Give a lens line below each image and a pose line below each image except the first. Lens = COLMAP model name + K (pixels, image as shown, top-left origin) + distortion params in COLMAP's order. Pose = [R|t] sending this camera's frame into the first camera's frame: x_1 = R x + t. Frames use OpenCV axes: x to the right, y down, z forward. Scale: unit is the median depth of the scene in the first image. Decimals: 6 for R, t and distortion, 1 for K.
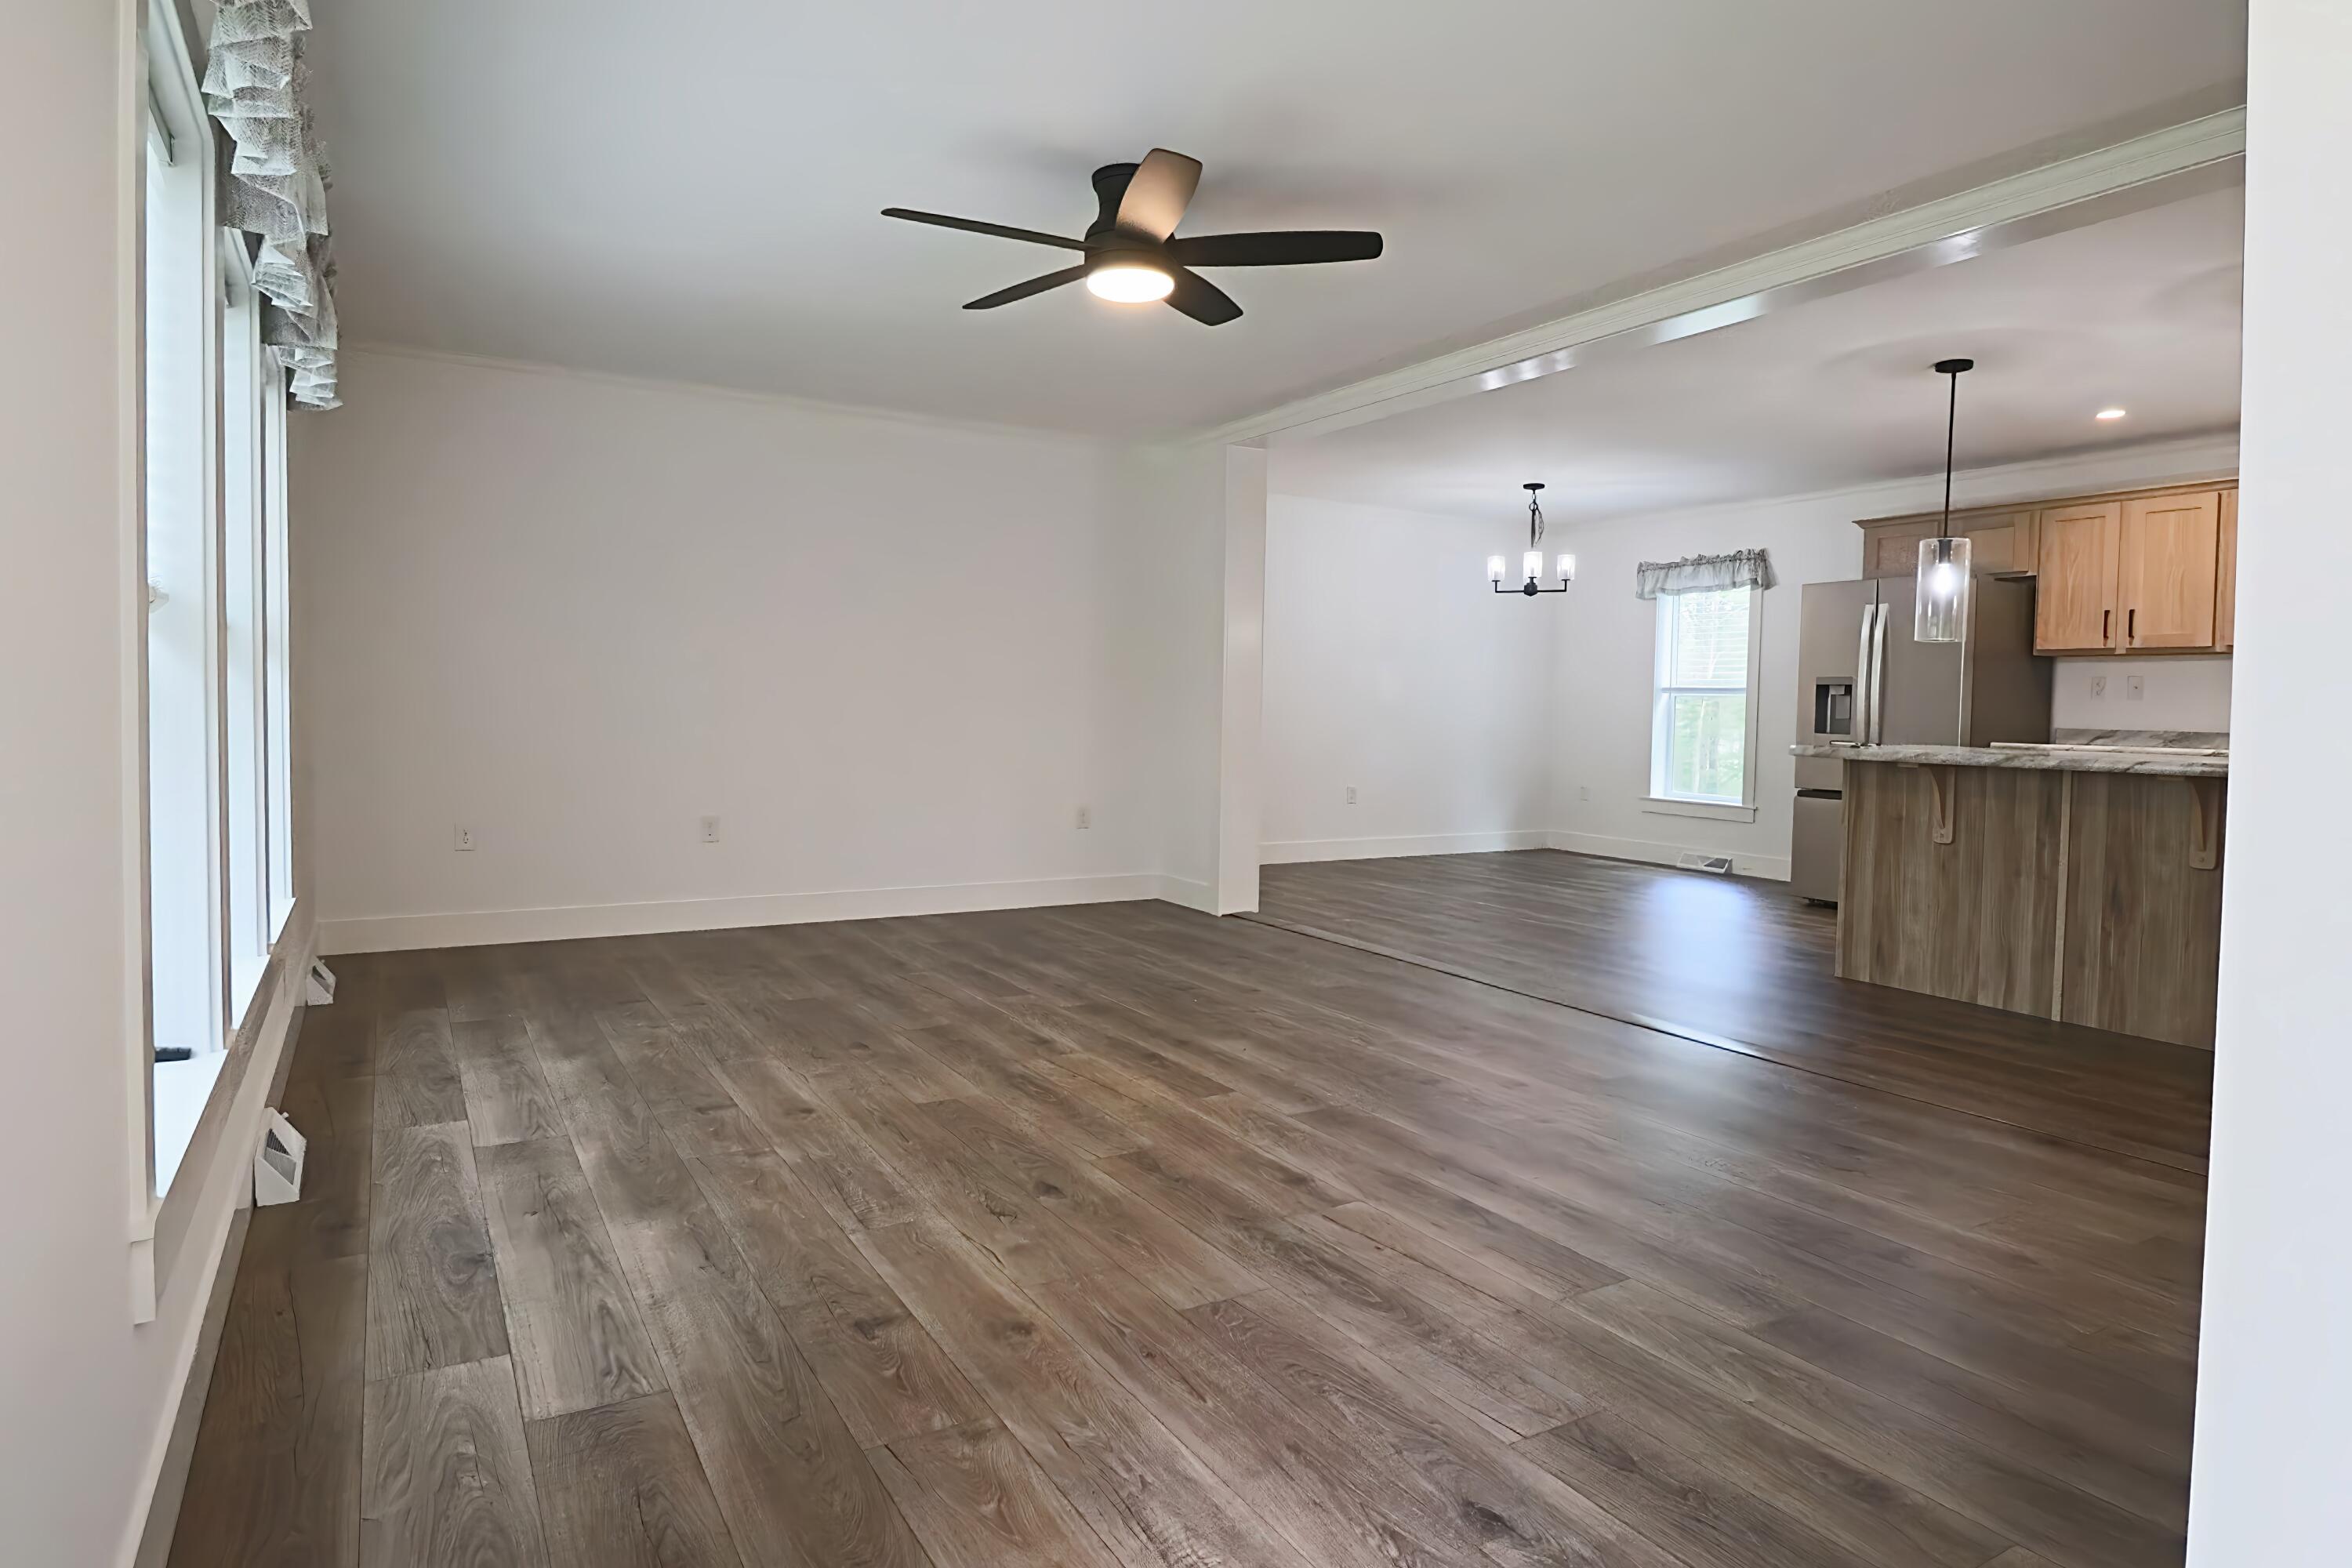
lens RADIAL K [[1324.8, 0, 1183.6], [0, 1324.8, 763.0], [0, 0, 1]] dist [-0.007243, -0.002573]
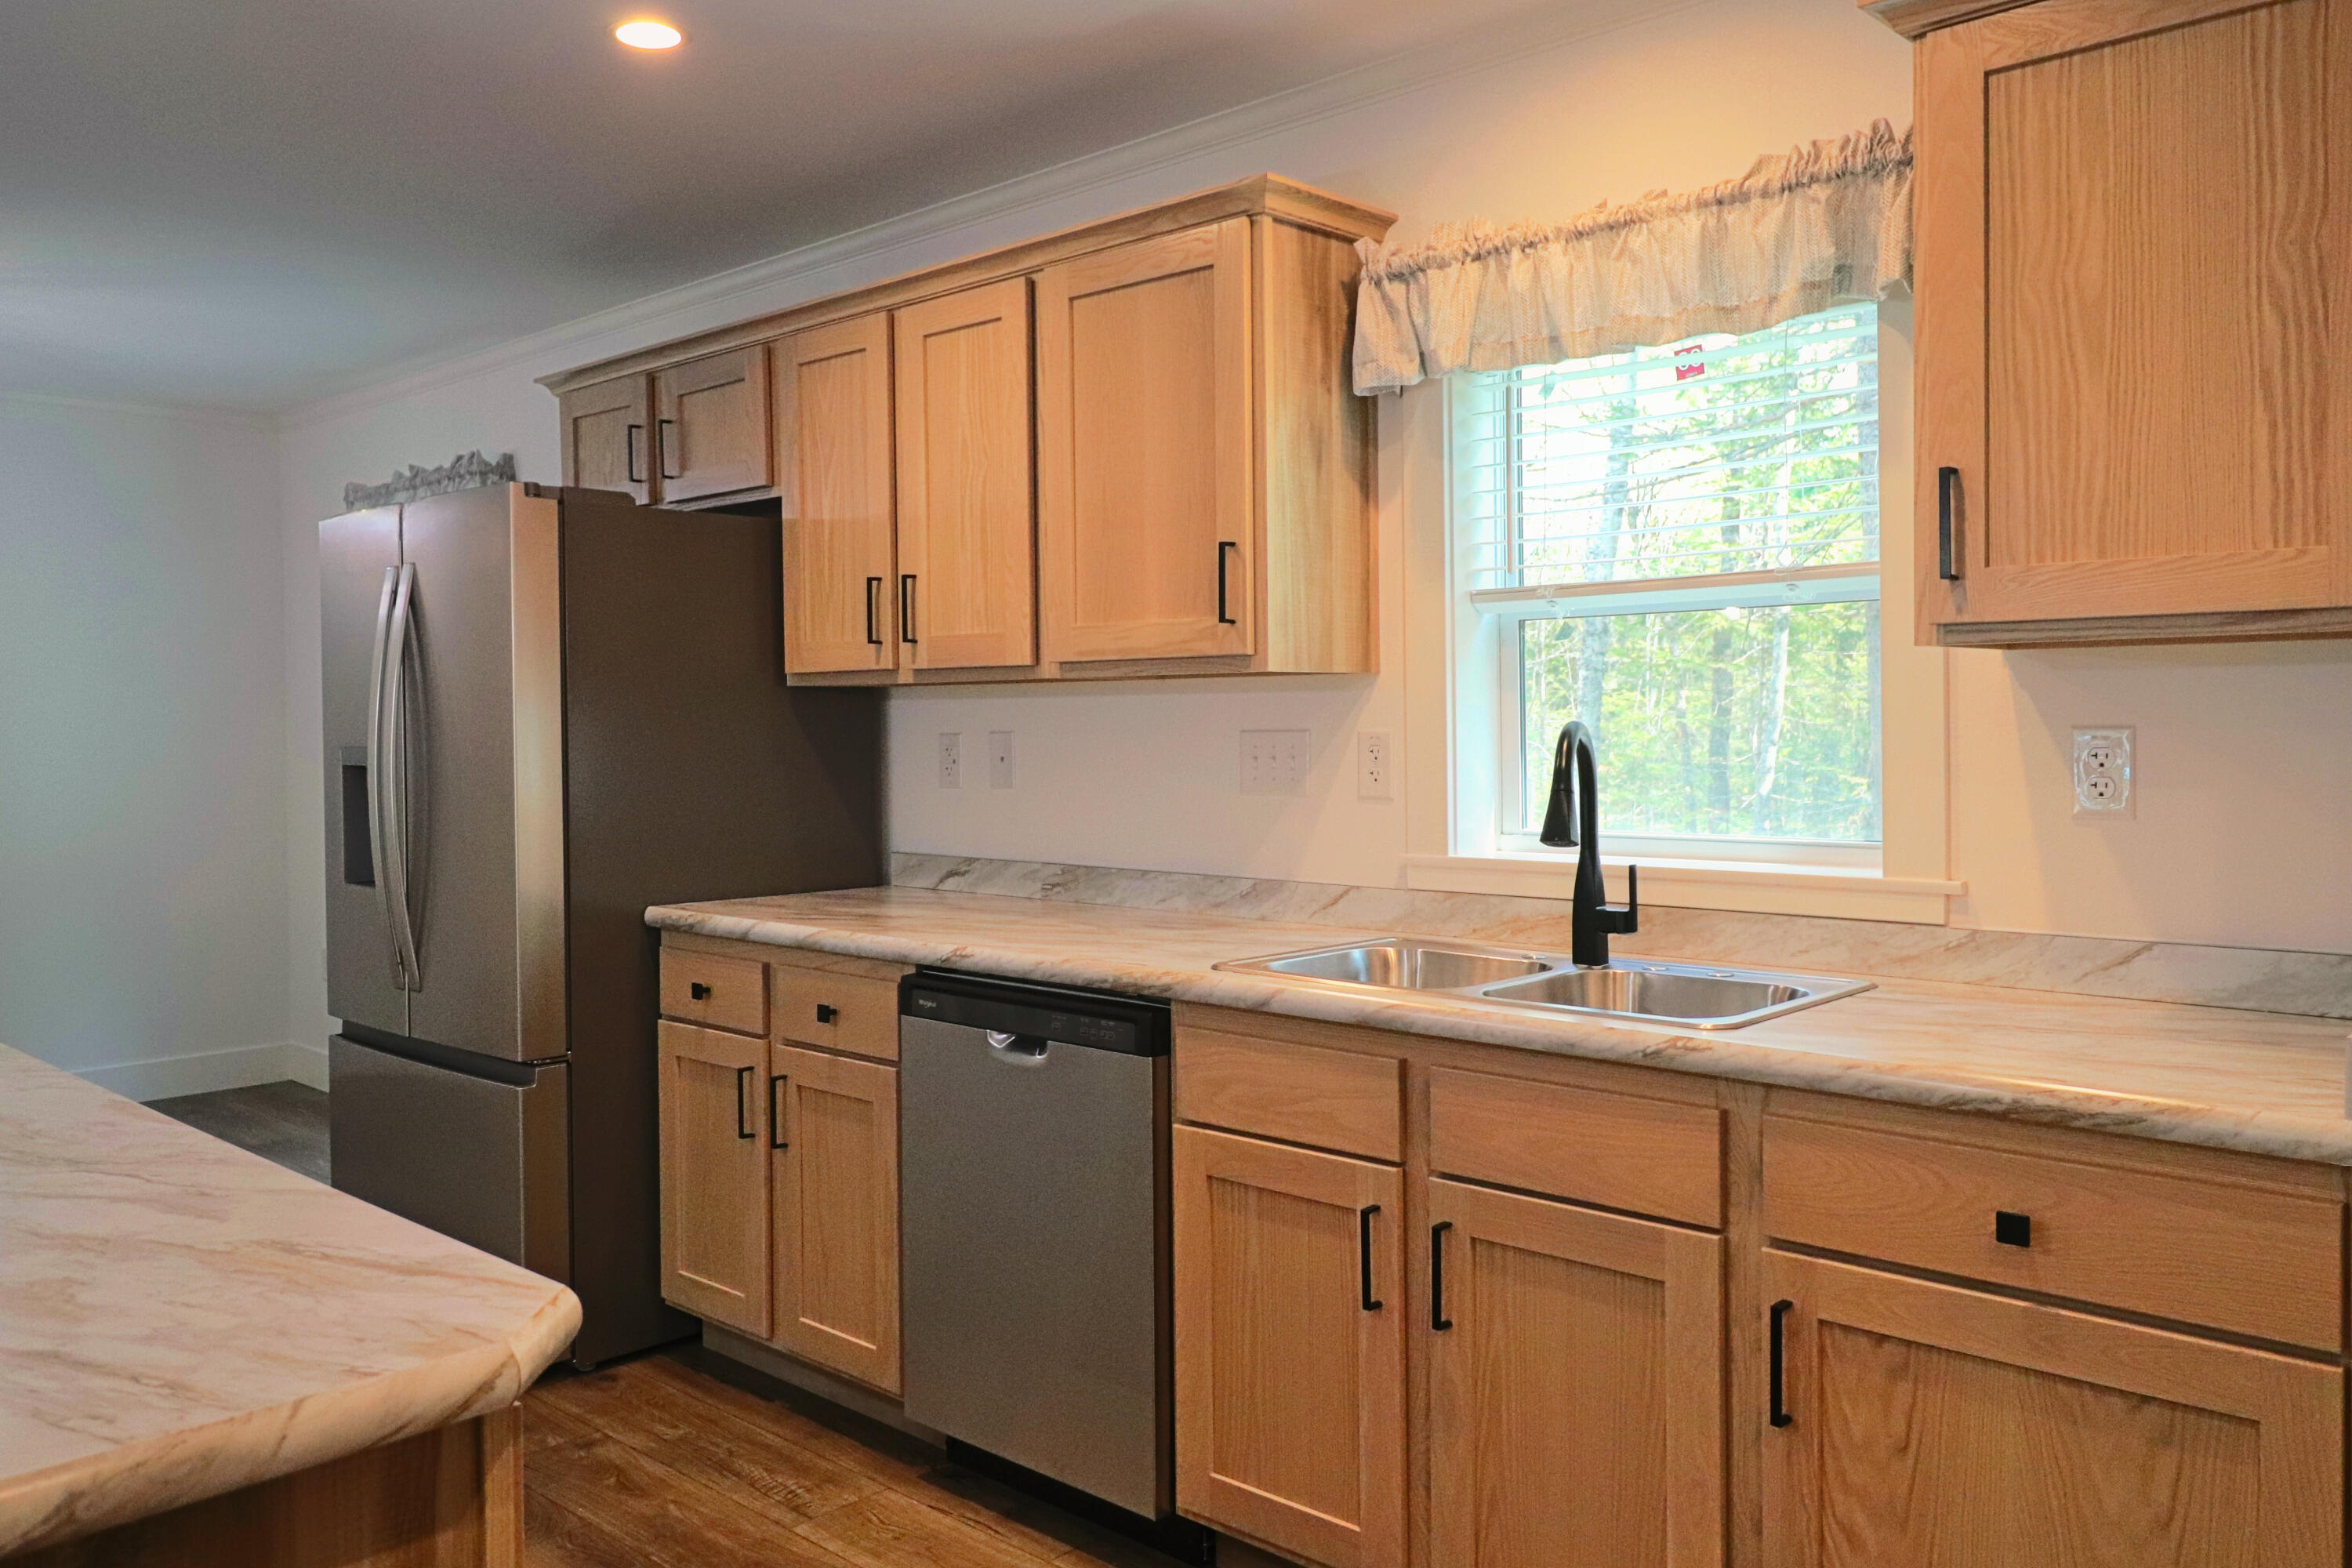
lens RADIAL K [[1786.7, 0, 1139.2], [0, 1786.7, 761.4], [0, 0, 1]] dist [0.005966, 0.002780]
pose [[0.959547, -0.030849, 0.279852, 1.034268], [0.037083, 0.999168, -0.017005, -0.077098], [-0.279094, 0.026695, 0.959893, 0.744294]]
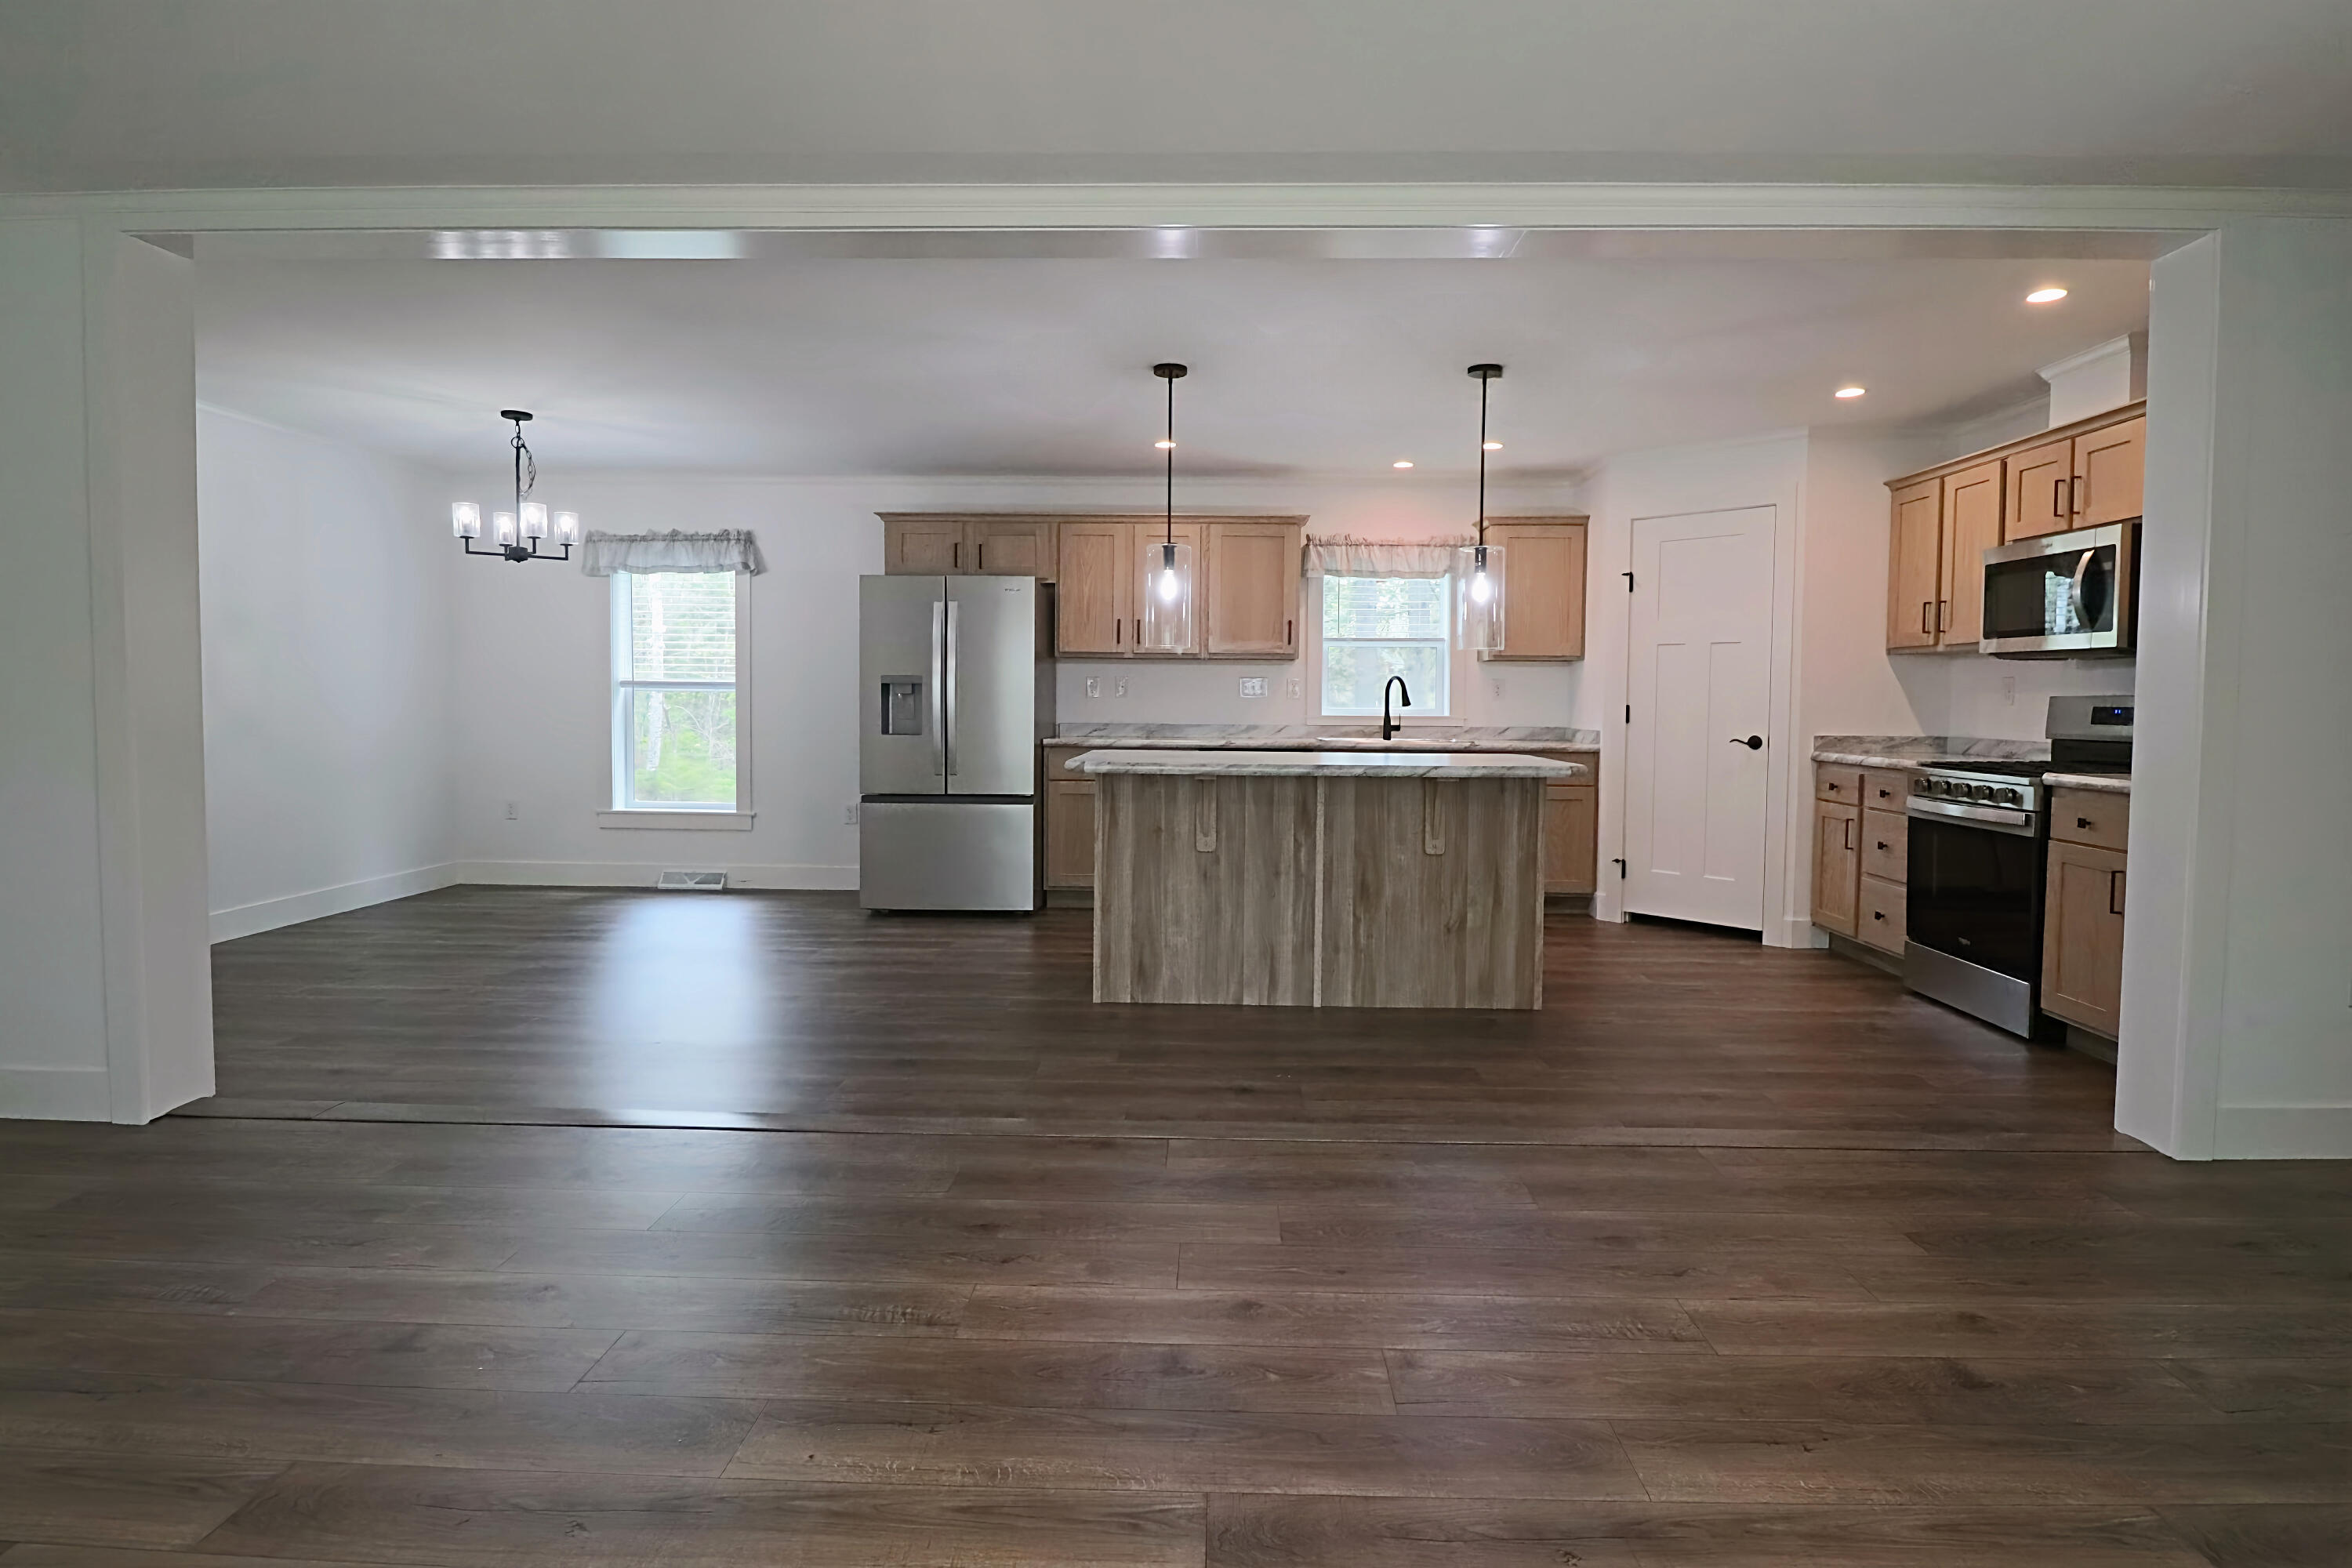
lens RADIAL K [[1212.7, 0, 1186.9], [0, 1212.7, 763.1], [0, 0, 1]] dist [0.004557, -0.014554]
pose [[0.534740, -0.055145, 0.843215, -0.250118], [0.038338, 0.998424, 0.040982, -0.054423], [-0.844147, 0.010413, 0.536011, 0.657010]]
